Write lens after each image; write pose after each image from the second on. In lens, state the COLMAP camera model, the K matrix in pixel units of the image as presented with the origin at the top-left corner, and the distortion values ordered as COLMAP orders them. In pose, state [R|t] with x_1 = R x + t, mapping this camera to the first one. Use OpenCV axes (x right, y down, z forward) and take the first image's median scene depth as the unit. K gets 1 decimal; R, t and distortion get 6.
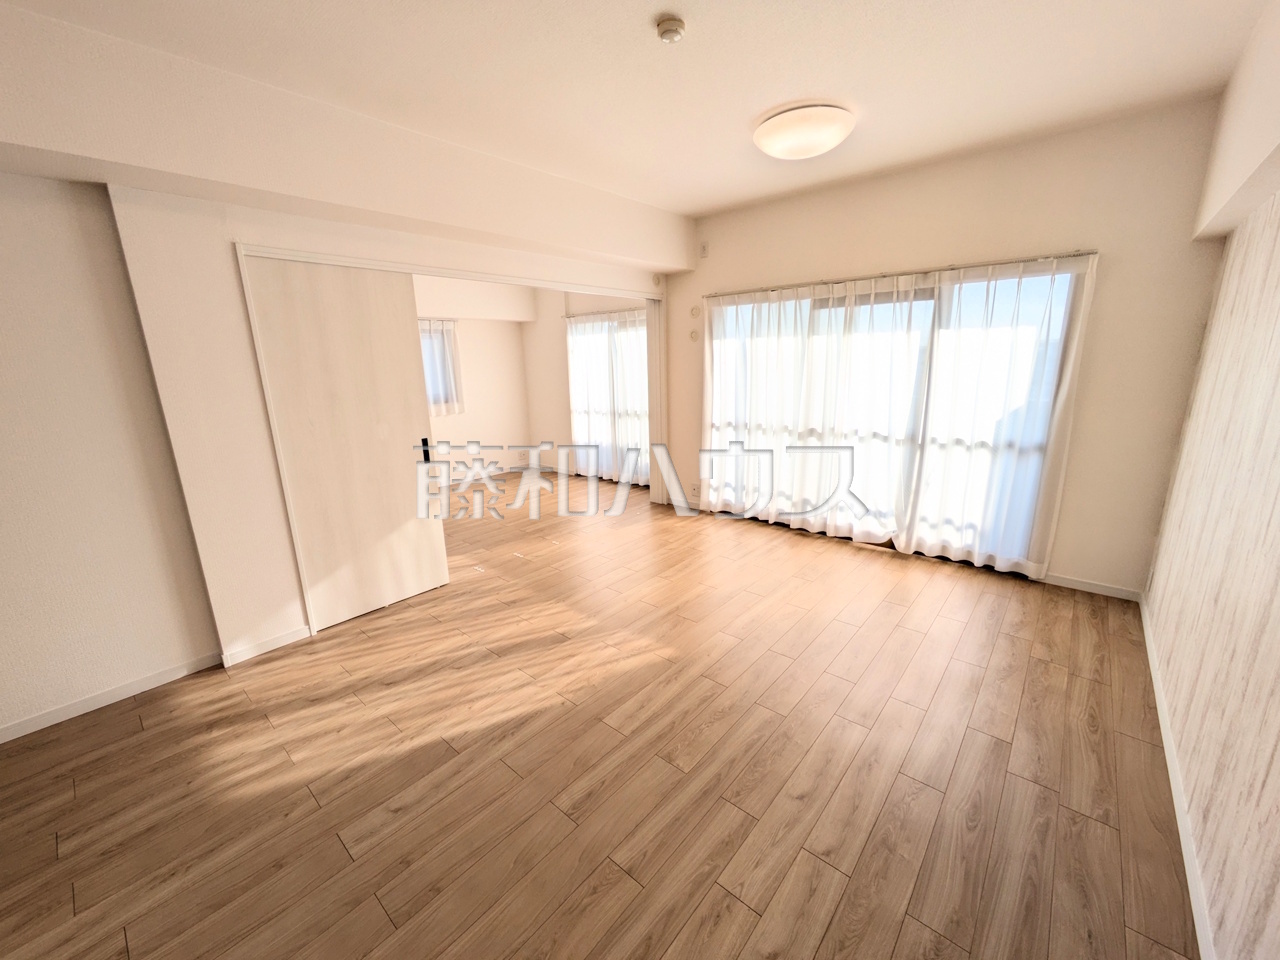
lens RADIAL K [[504.5, 0, 640.1], [0, 504.5, 482.6], [0, 0, 1]] dist [-0.005723, 0.002313]
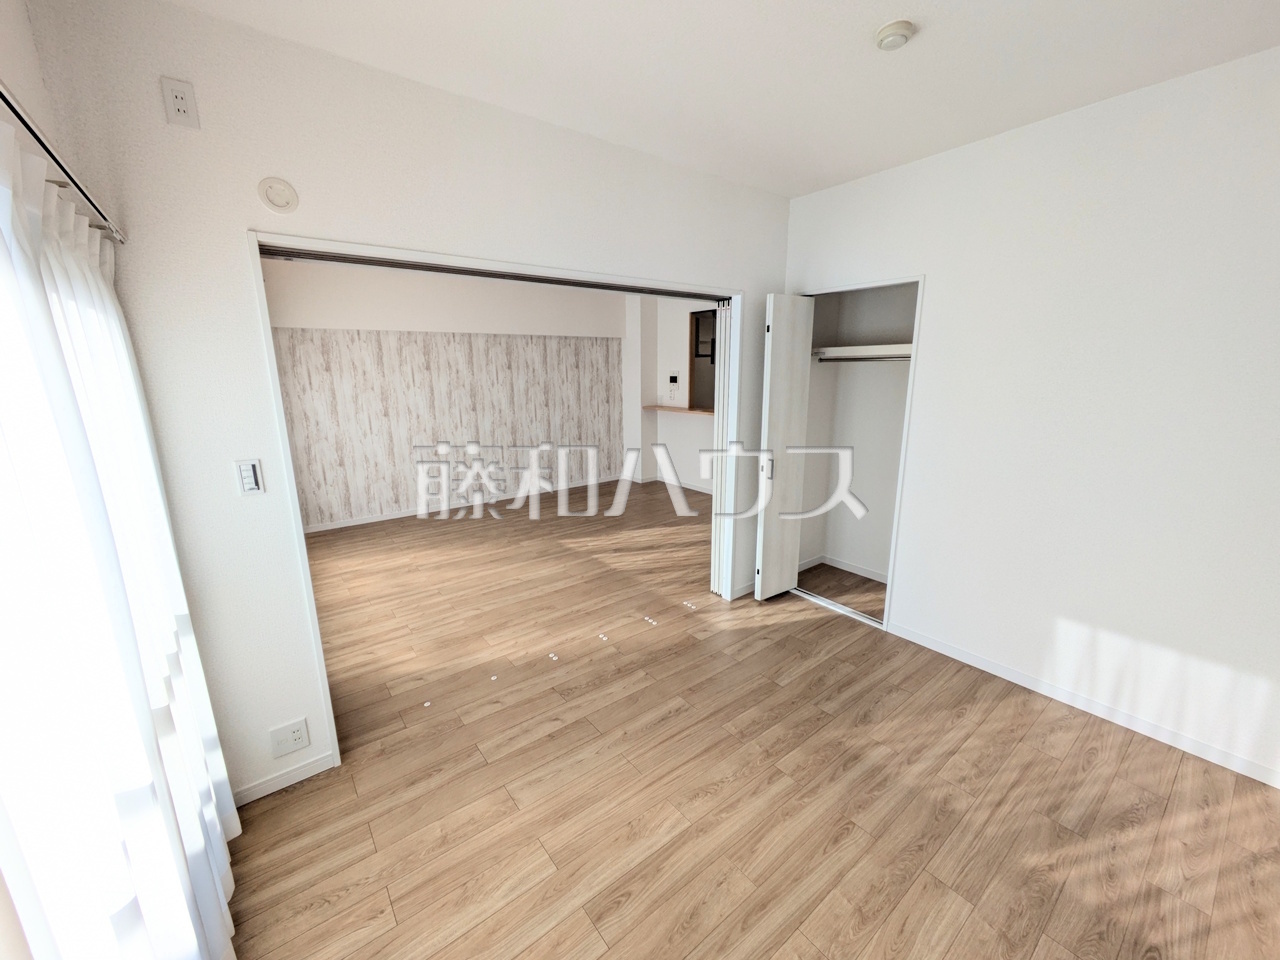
lens RADIAL K [[504.5, 0, 648.3], [0, 504.5, 489.1], [0, 0, 1]] dist [-0.005723, 0.002313]
pose [[-0.984076, -0.011685, 0.177365, -0.451496], [0.071148, 0.888522, 0.453284, -0.504427], [-0.162890, 0.458685, -0.873542, 1.922931]]
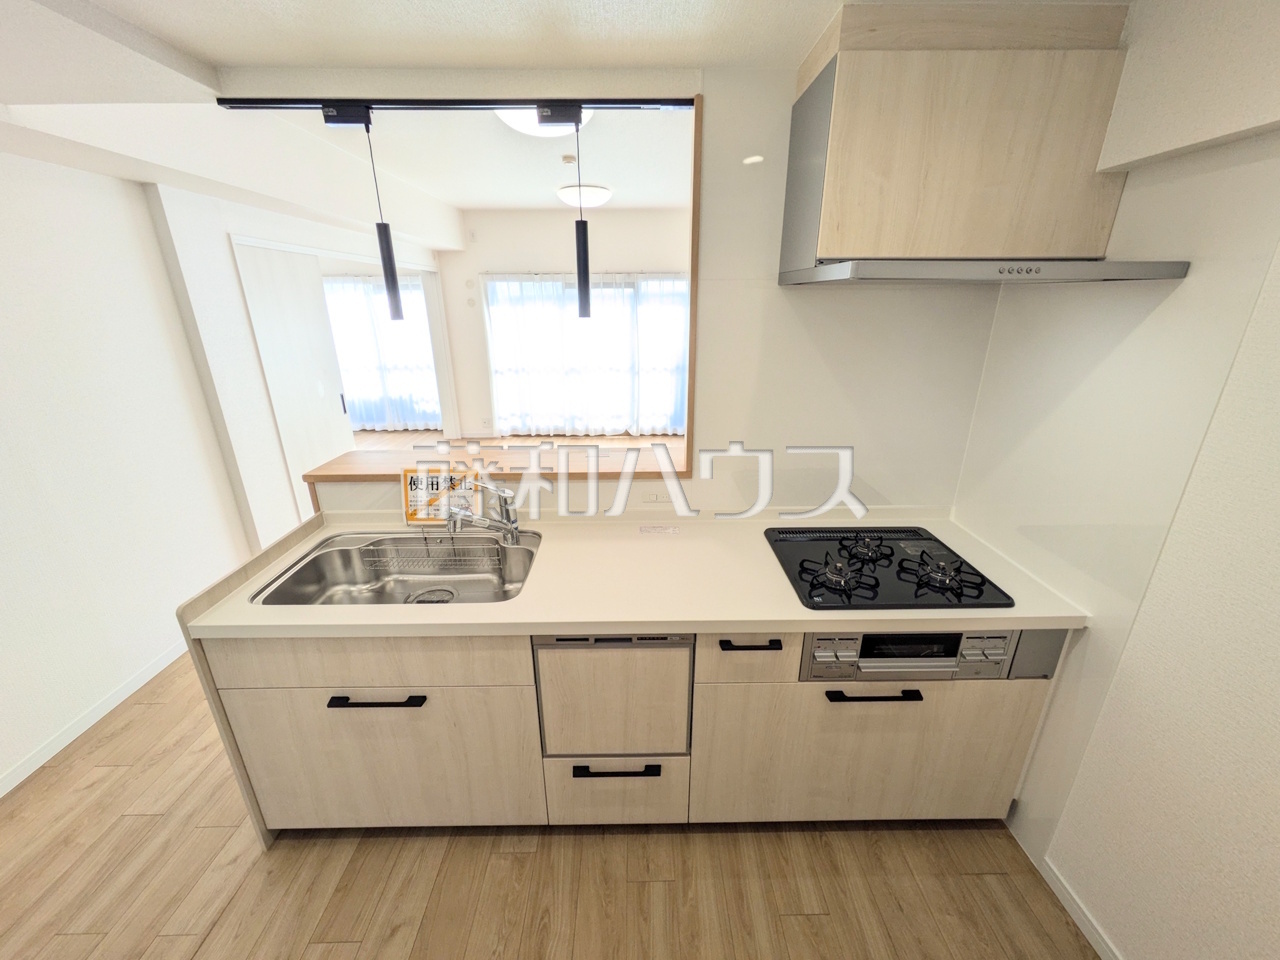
lens RADIAL K [[504.5, 0, 639.3], [0, 504.5, 480.2], [0, 0, 1]] dist [-0.005723, 0.002313]
pose [[0.743241, -0.206212, 0.636451, -0.675837], [0.146753, 0.978395, 0.145626, 0.040752], [-0.652730, -0.014834, 0.757445, -0.369617]]
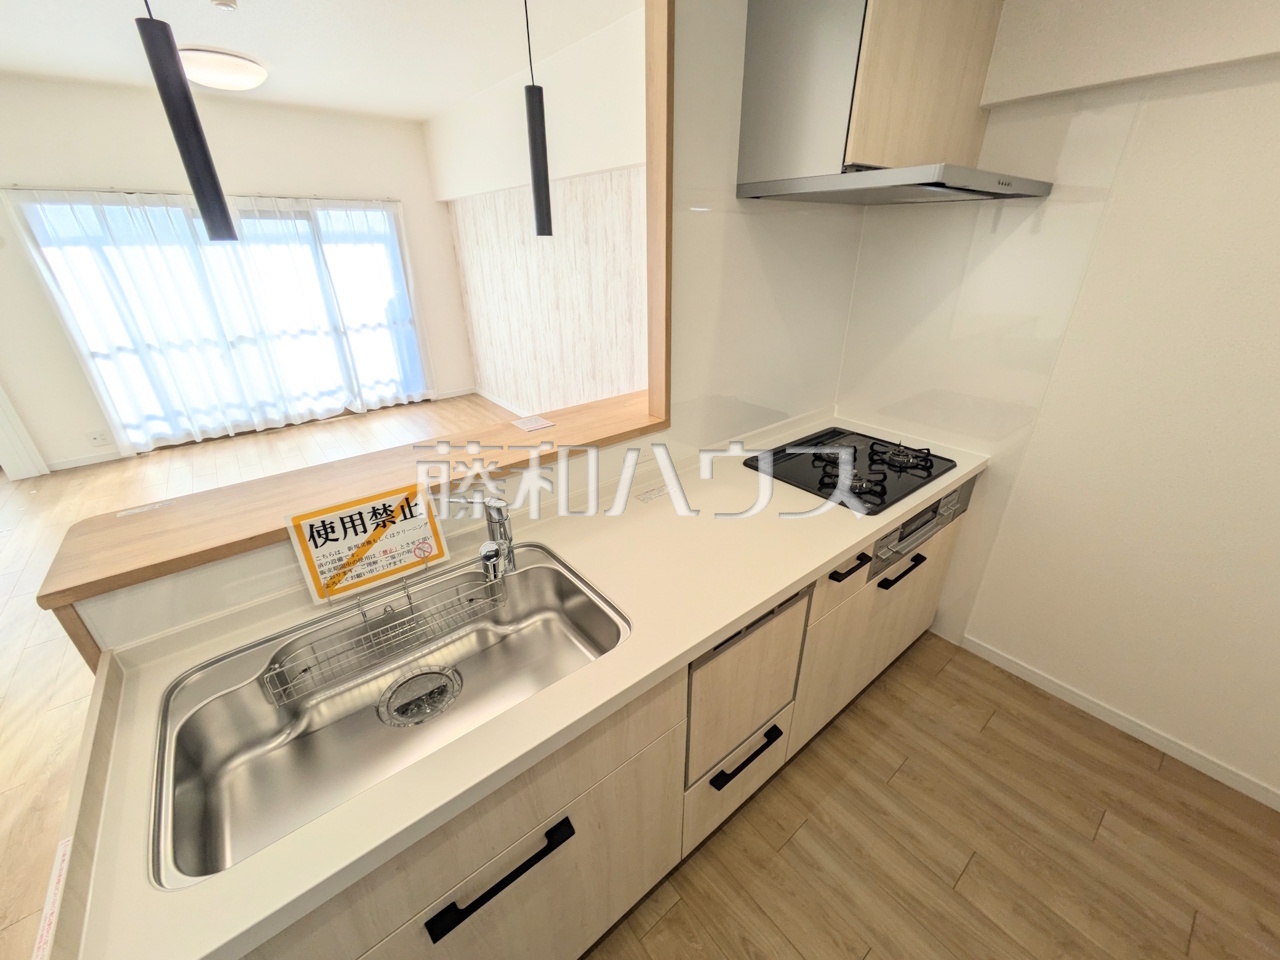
lens RADIAL K [[504.5, 0, 642.1], [0, 504.5, 480.7], [0, 0, 1]] dist [-0.005723, 0.002313]
pose [[0.174396, -0.404418, 0.897793, -0.746129], [0.240084, 0.901713, 0.359547, -0.008035], [-0.954958, 0.152842, 0.254350, -0.079259]]
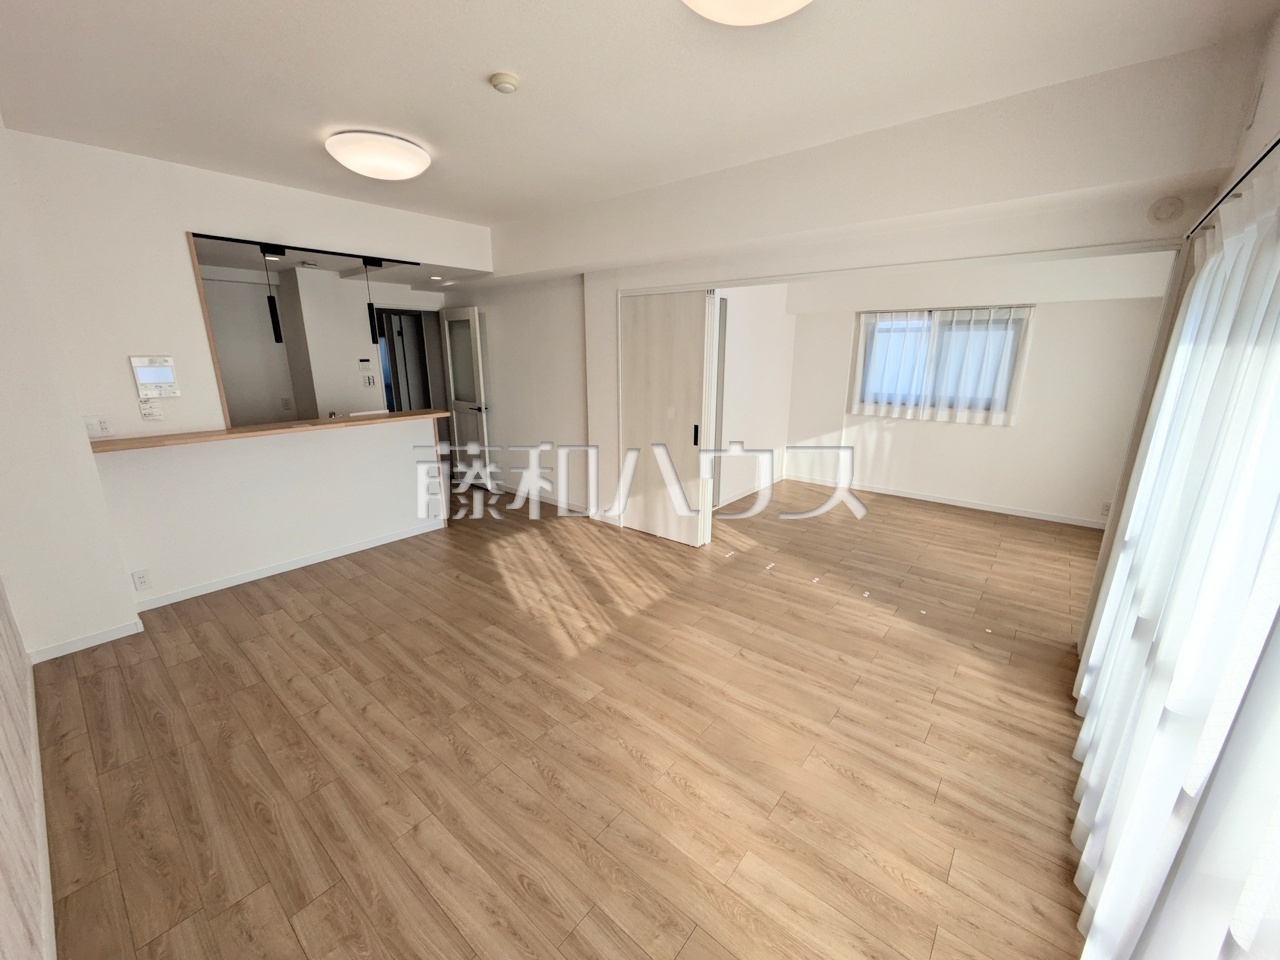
lens RADIAL K [[504.5, 0, 639.8], [0, 504.5, 476.5], [0, 0, 1]] dist [-0.005723, 0.002313]
pose [[0.027568, 0.268972, -0.962754, 0.749521], [-0.240320, 0.936656, 0.254799, -0.238323], [0.970302, 0.224345, 0.090461, 0.746598]]
